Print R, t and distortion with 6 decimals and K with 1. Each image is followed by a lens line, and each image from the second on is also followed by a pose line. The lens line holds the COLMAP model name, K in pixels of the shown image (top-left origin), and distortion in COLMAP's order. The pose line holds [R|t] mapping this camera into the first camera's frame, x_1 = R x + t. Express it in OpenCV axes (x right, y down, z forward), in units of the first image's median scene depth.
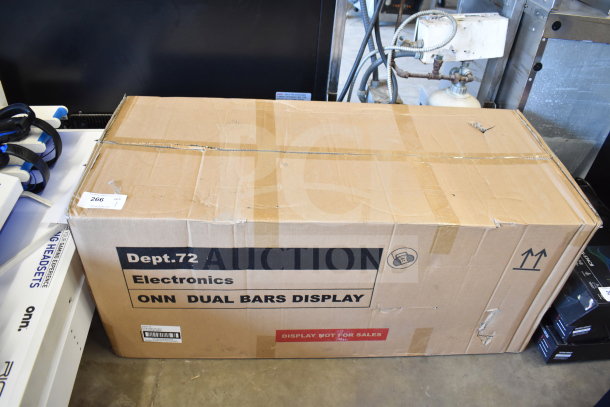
lens RADIAL K [[462.7, 0, 305.0], [0, 462.7, 203.5], [0, 0, 1]] dist [-0.095694, 0.002017]
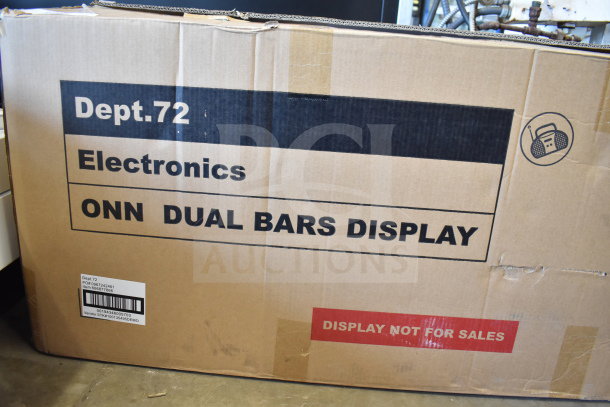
lens RADIAL K [[462.7, 0, 305.0], [0, 462.7, 203.5], [0, 0, 1]] dist [-0.095694, 0.002017]
pose [[0.994750, 0.033631, -0.096648, -0.025268], [-0.067415, 0.925912, -0.371675, 0.391218], [0.076987, 0.376239, 0.923318, 0.472033]]
